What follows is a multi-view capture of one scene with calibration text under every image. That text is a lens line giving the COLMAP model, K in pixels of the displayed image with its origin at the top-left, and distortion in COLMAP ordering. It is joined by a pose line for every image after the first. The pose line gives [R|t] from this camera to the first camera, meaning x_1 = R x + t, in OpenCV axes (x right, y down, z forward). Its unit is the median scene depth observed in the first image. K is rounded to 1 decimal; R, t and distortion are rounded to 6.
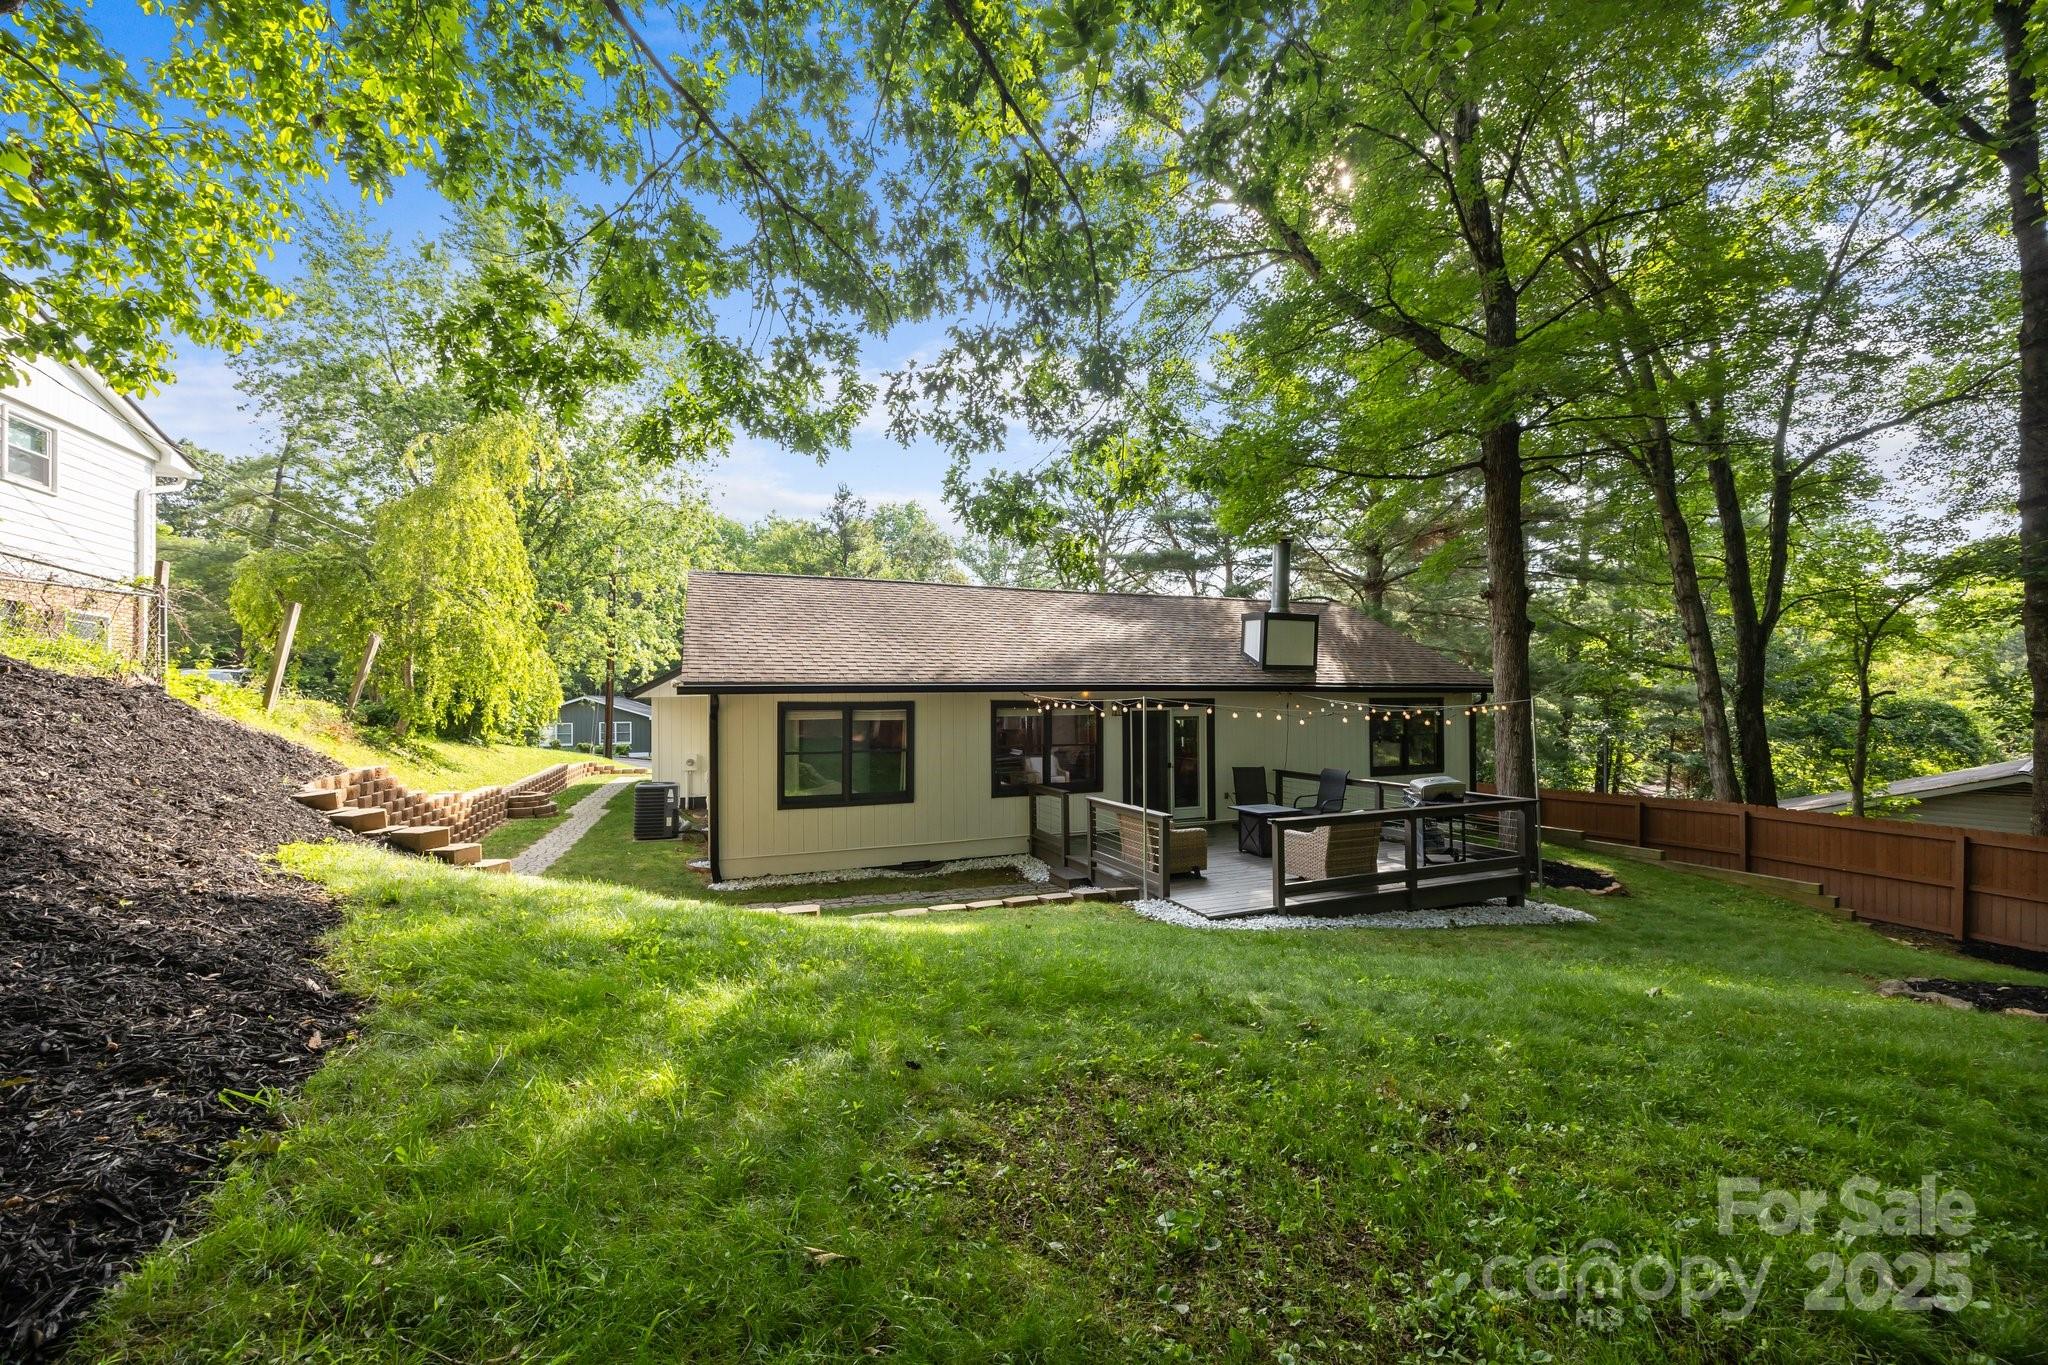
lens RADIAL K [[783.3, 0, 1018.5], [0, 783.3, 685.4], [0, 0, 1]] dist [-0.000158, 0.000029]
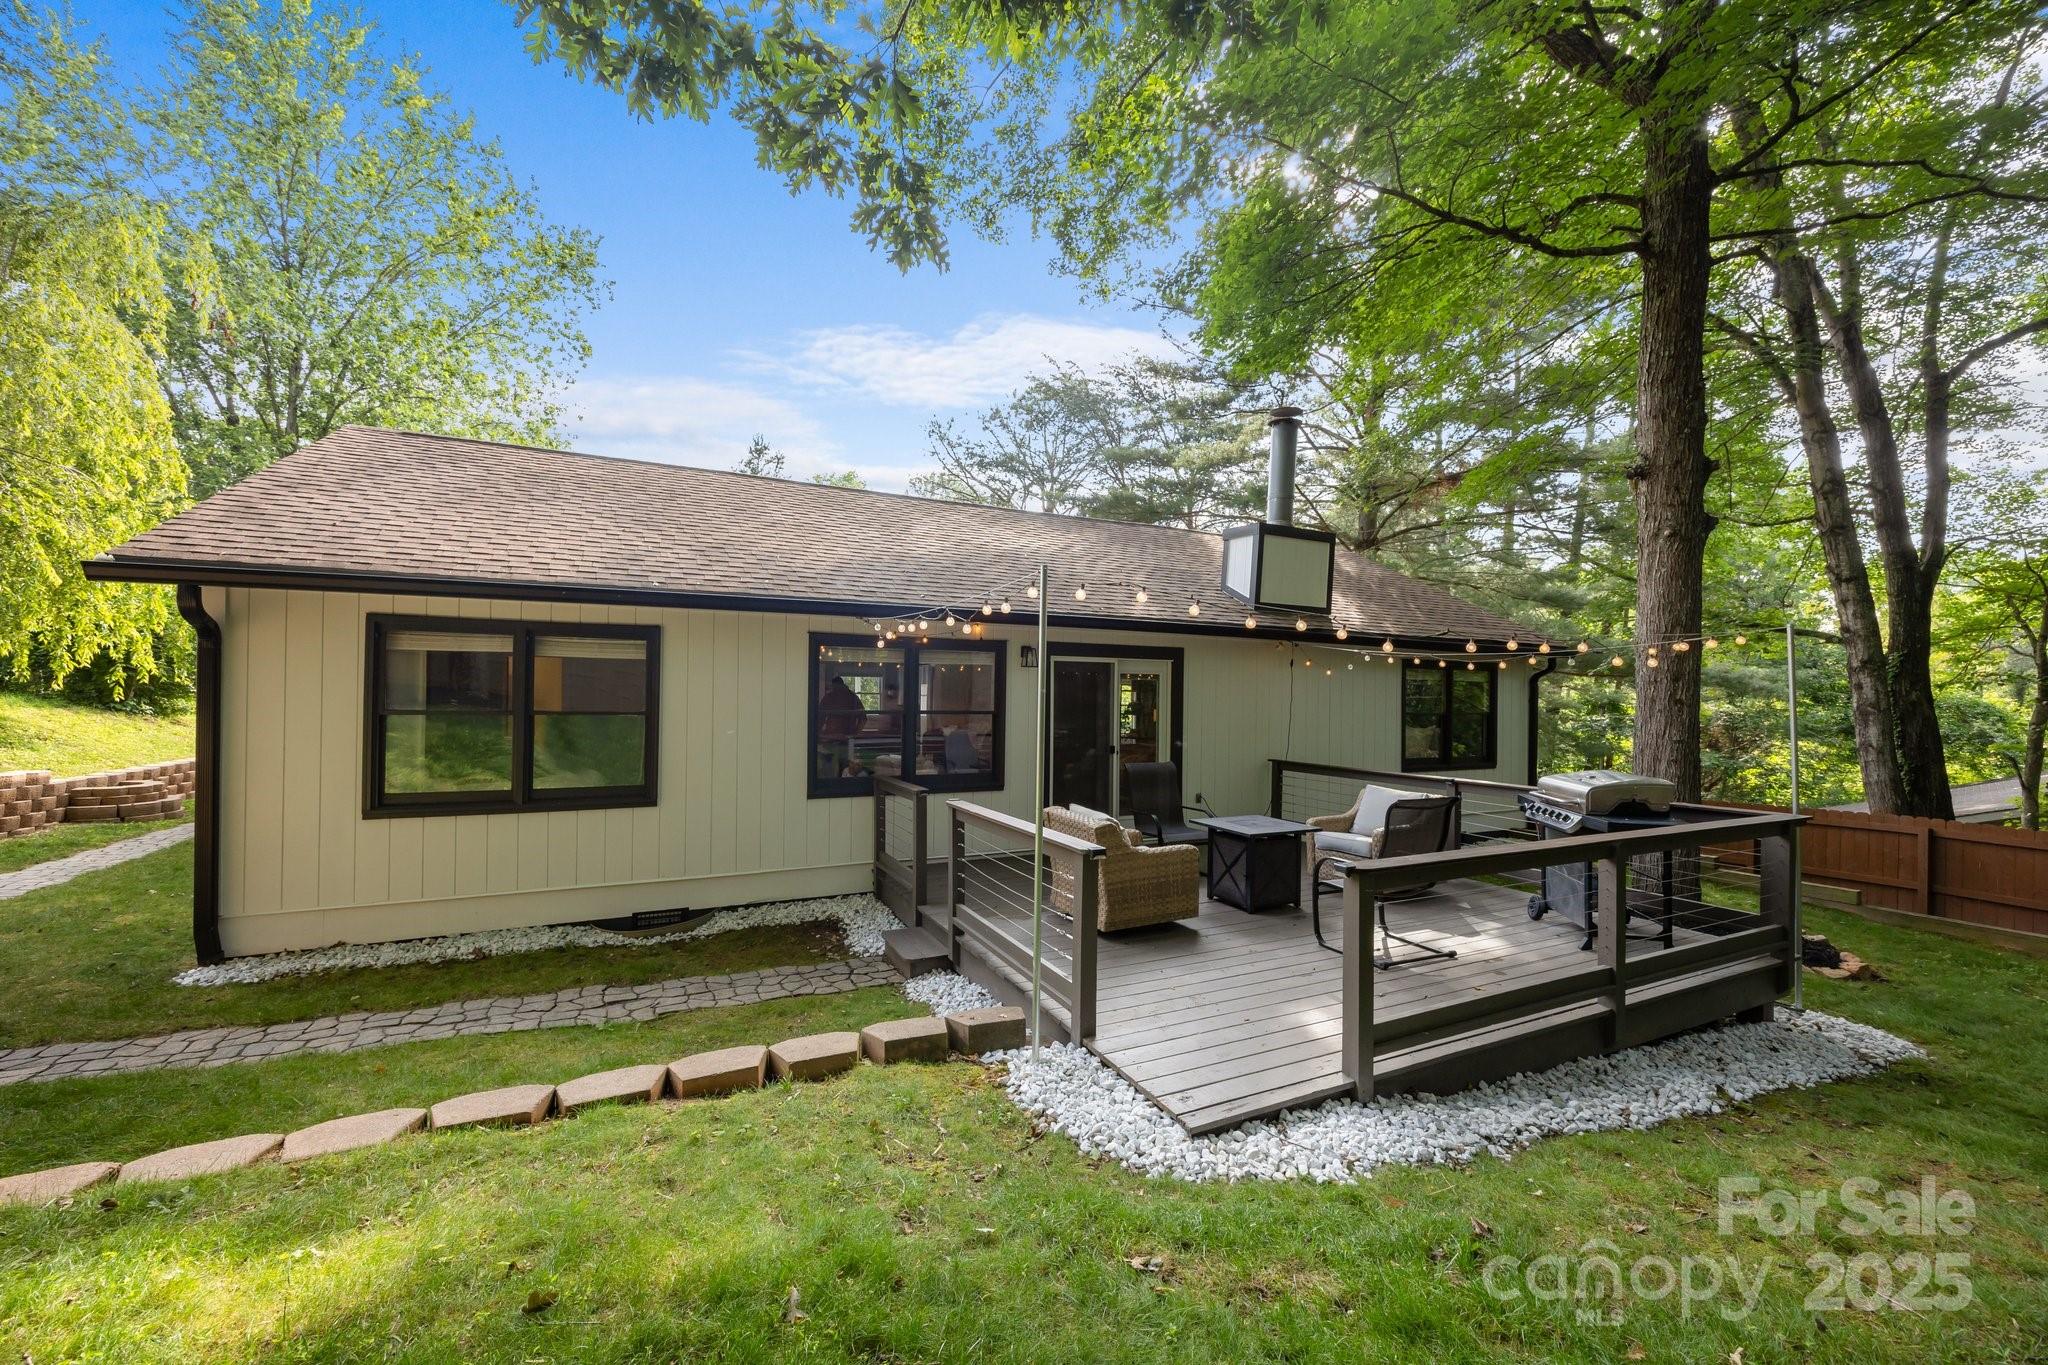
lens RADIAL K [[783.3, 0, 1027.0], [0, 783.3, 691.4], [0, 0, 1]] dist [-0.000158, 0.000029]
pose [[0.997457, 0.019282, 0.068607, 0.090832], [-0.020043, 0.999745, 0.010412, 0.056423], [-0.068388, -0.011760, 0.997589, 0.426138]]
